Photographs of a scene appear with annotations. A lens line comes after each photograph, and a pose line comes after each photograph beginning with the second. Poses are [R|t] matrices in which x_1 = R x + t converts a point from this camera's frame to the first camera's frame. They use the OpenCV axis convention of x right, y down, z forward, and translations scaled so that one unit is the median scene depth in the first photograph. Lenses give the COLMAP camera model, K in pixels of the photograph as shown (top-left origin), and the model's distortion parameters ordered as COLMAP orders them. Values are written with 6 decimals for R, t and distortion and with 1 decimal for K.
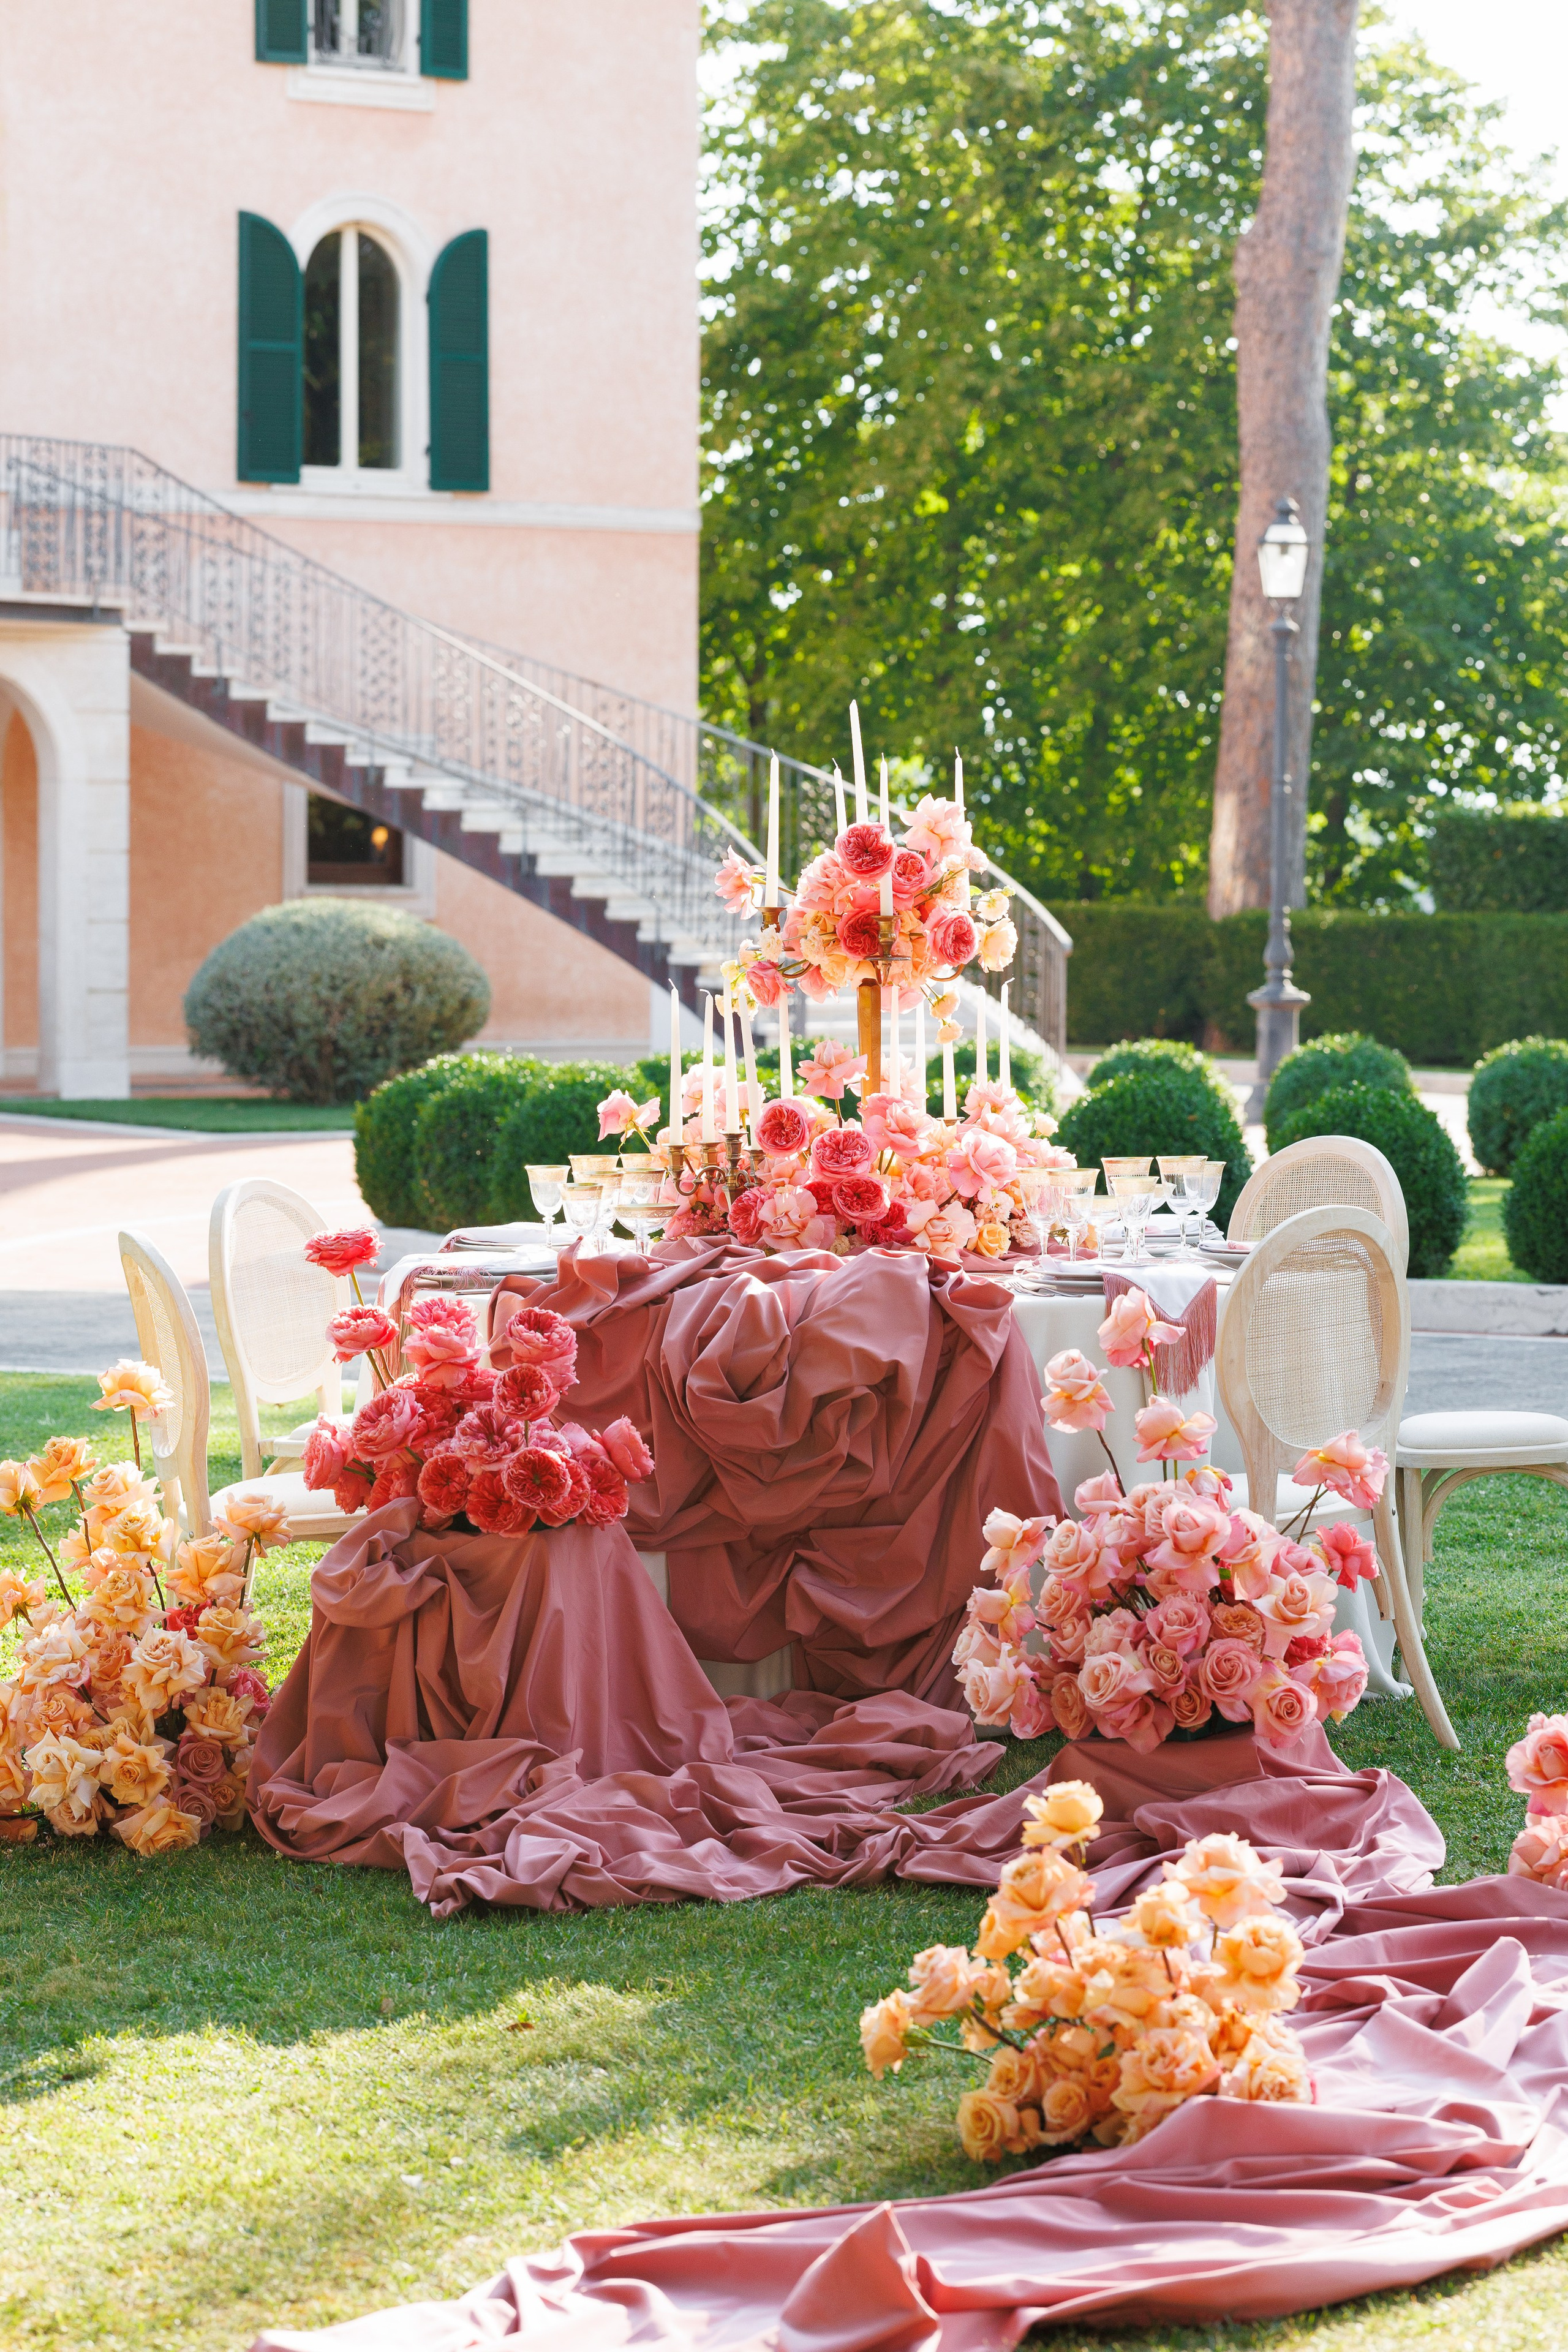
lens RADIAL K [[5985.4, 0, 784.0], [0, 5985.4, 1176.0], [0, 0, 1]] dist [0.002355, 0.896417]
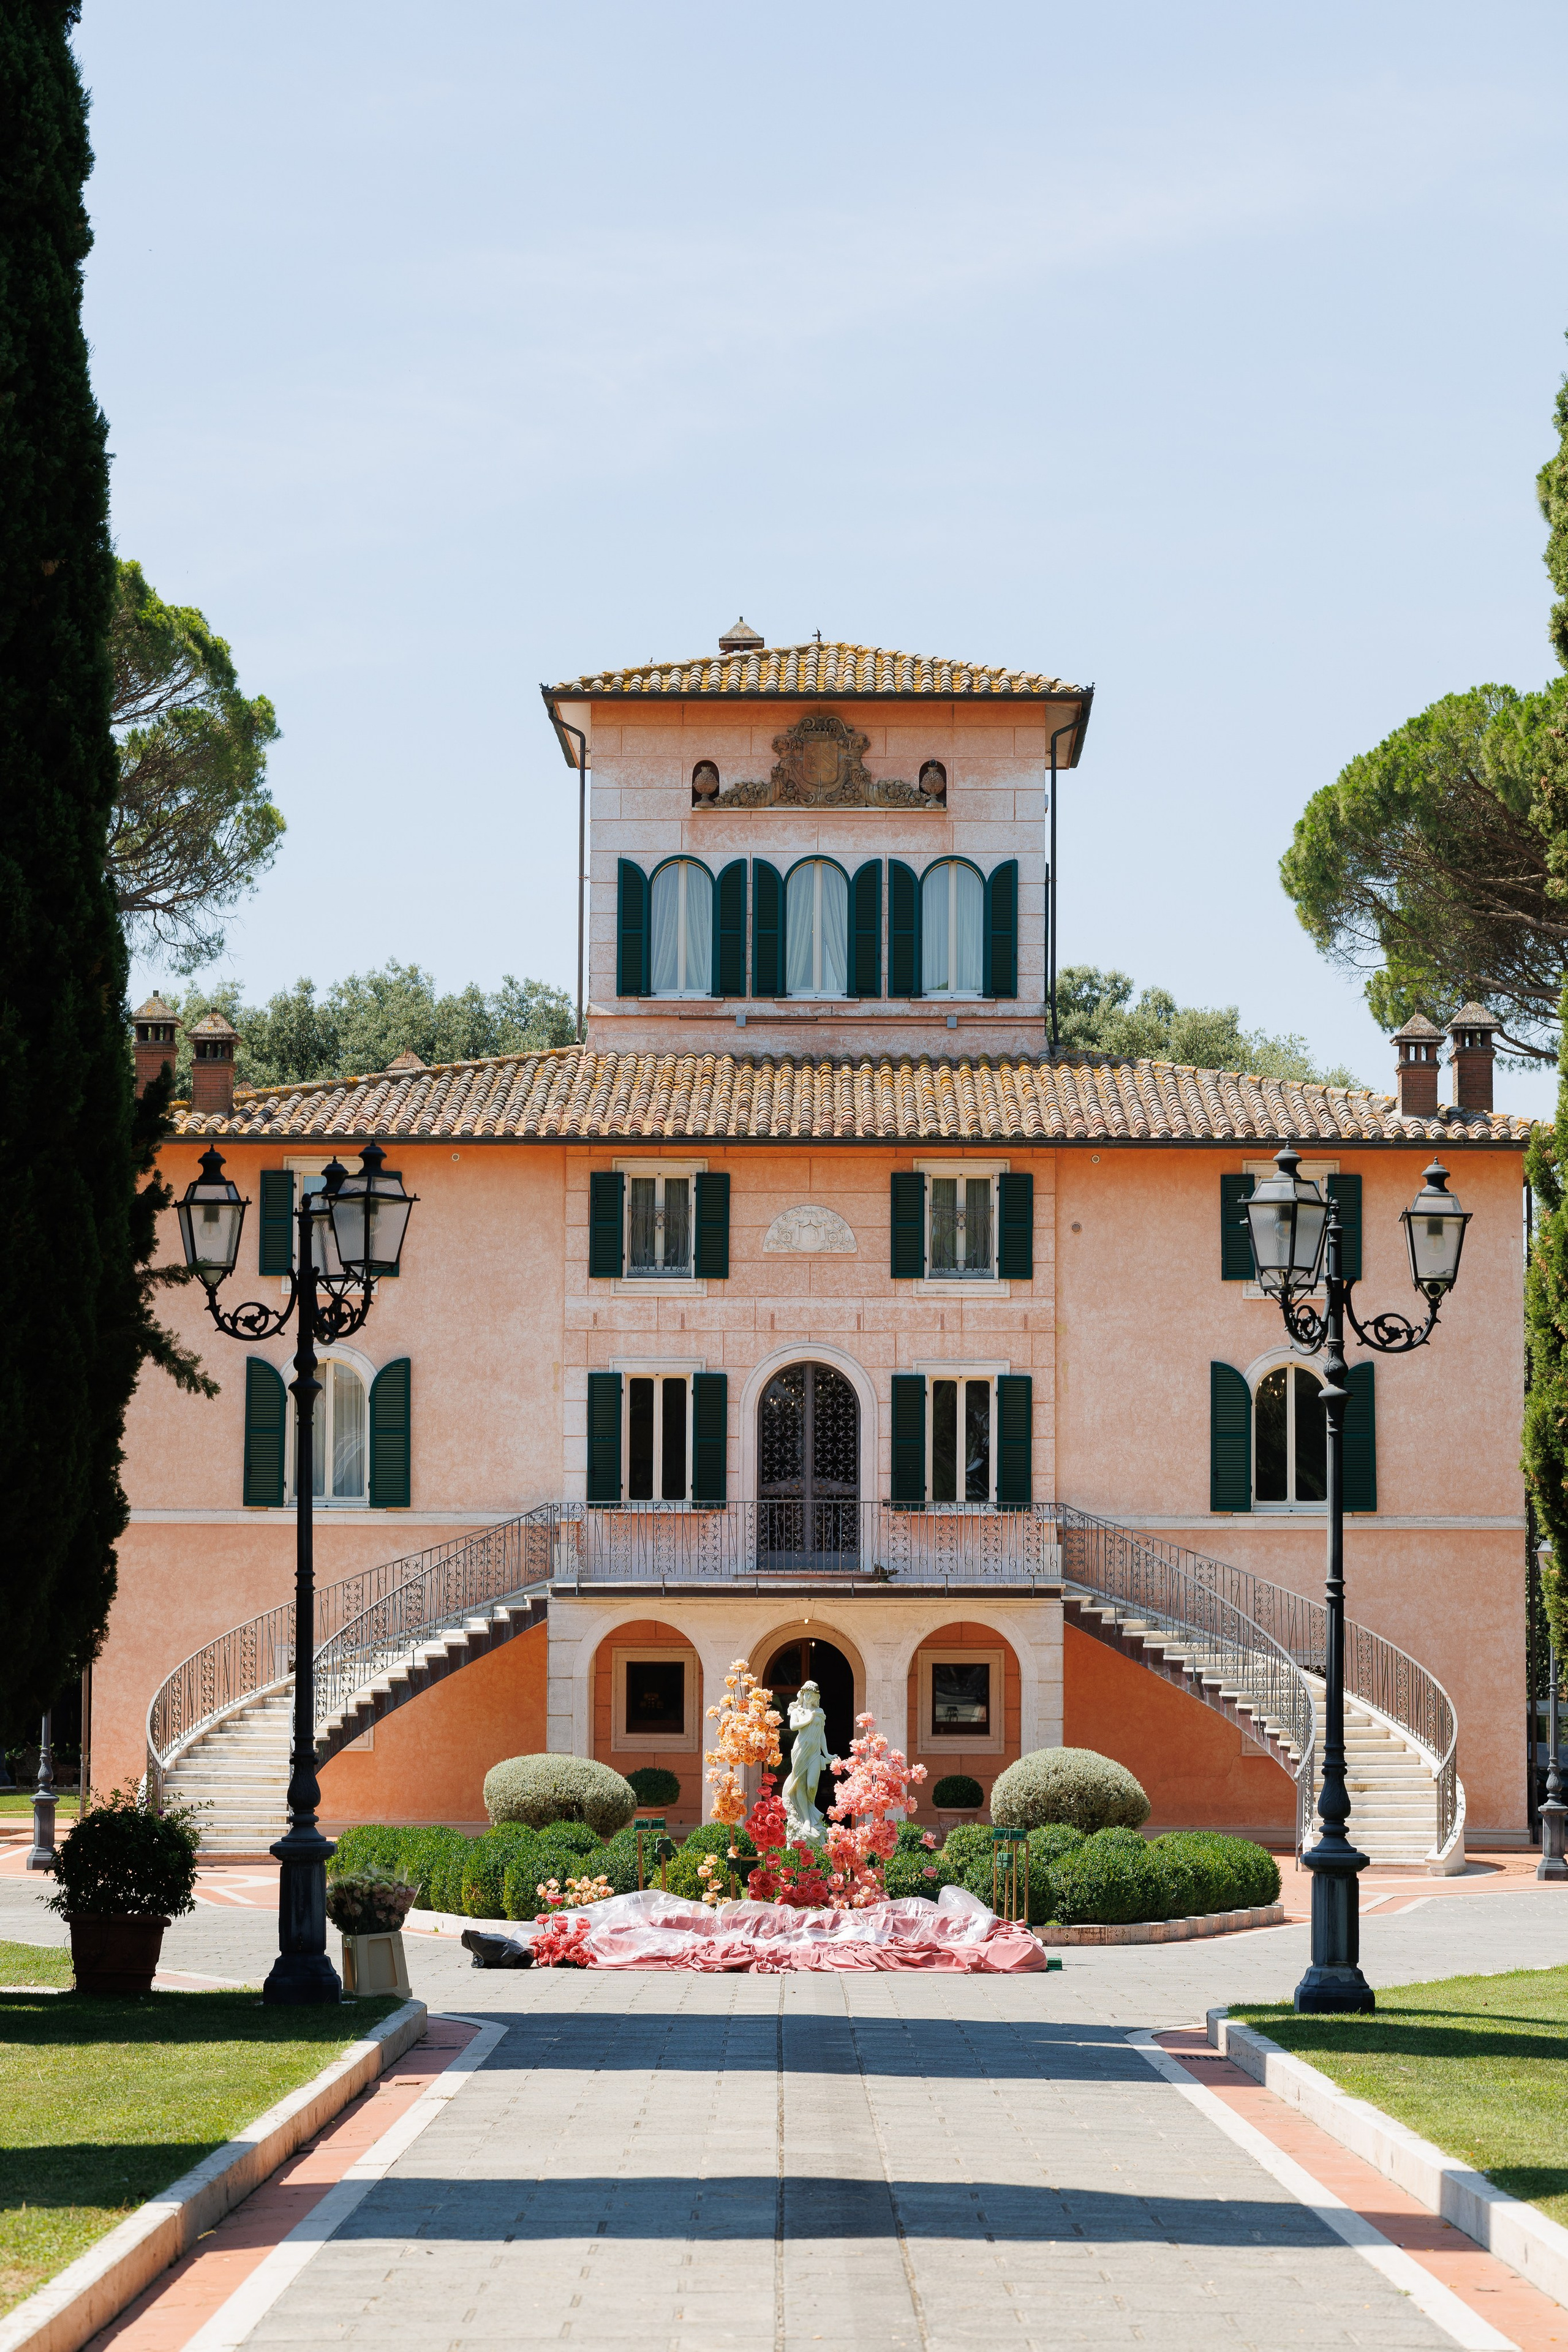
lens RADIAL K [[5770.1, 0, 784.0], [0, 5770.1, 1176.0], [0, 0, 1]] dist [0.000837, 0.093323]
pose [[0.801632, -0.051655, -0.595582, 0.845069], [-0.030579, 0.991413, -0.127144, 0.008657], [0.597036, 0.120135, 0.793168, -0.466355]]
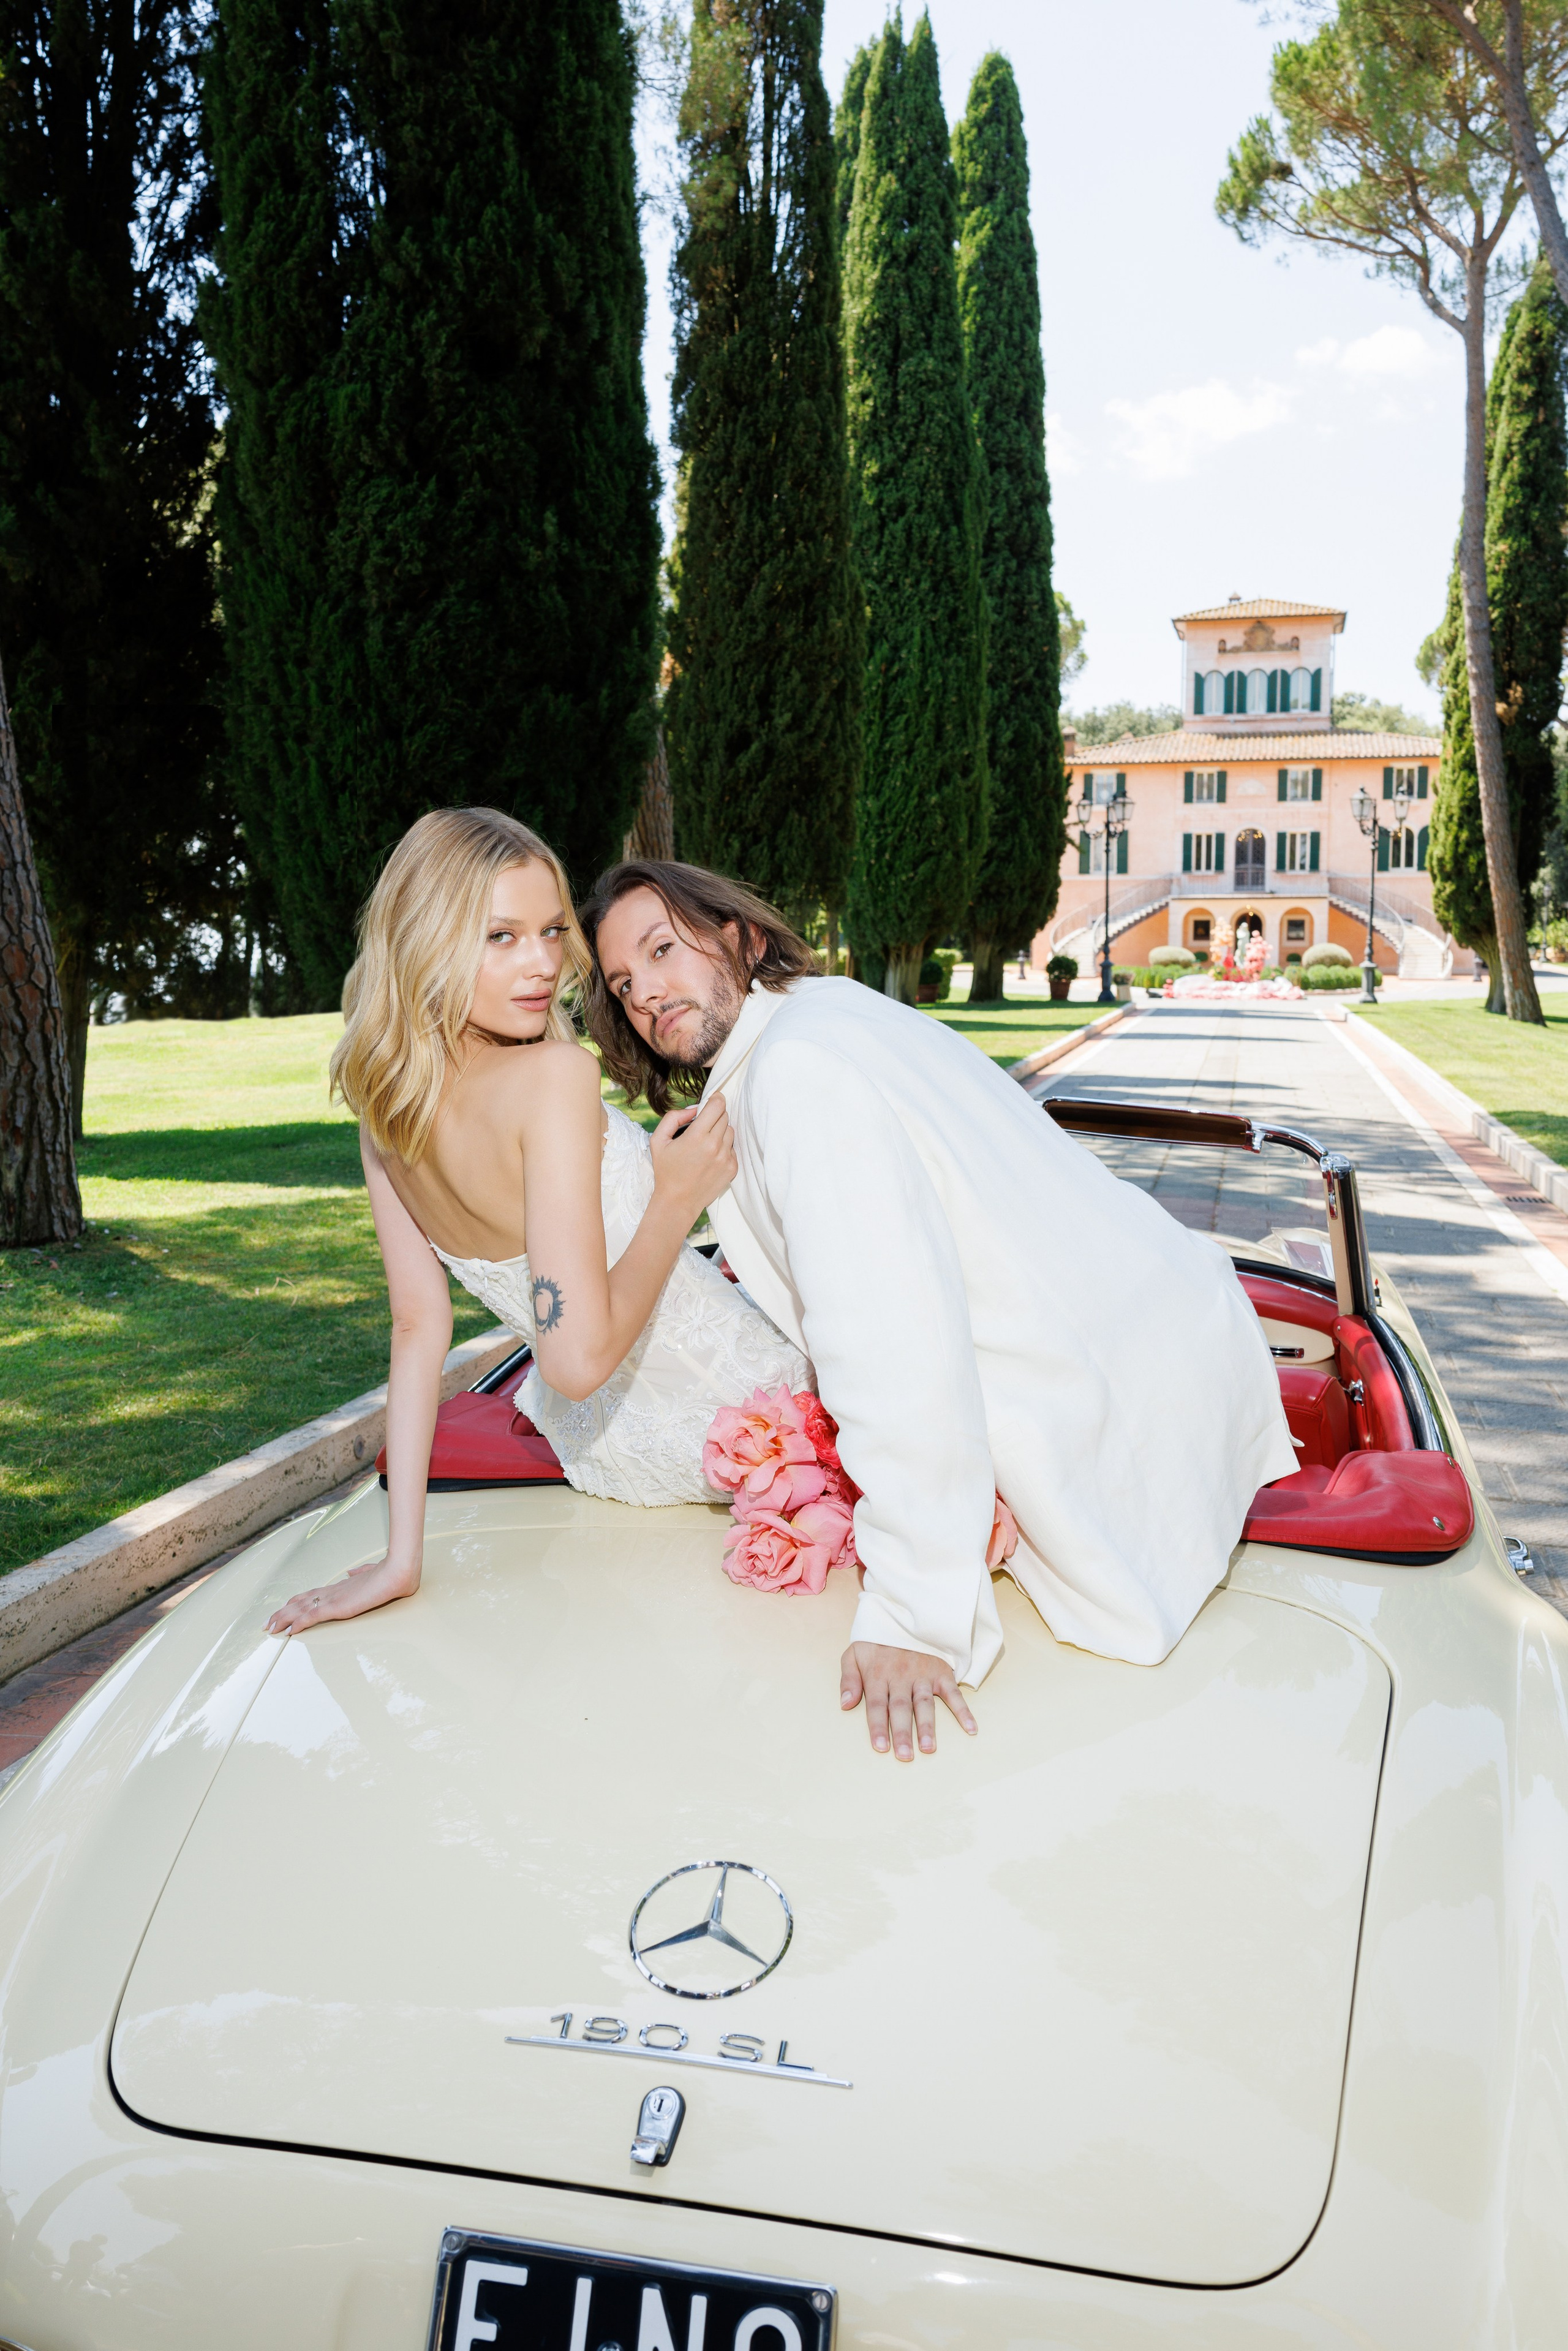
lens RADIAL K [[1924.6, 0, 778.6], [0, 1924.6, 1137.6], [0, 0, 1]] dist [0.007756, -0.003190]
pose [[0.635991, 0.078171, -0.767727, 1.011594], [-0.031769, 0.996665, 0.075164, 0.020950], [0.771042, -0.023413, 0.636353, -0.668409]]
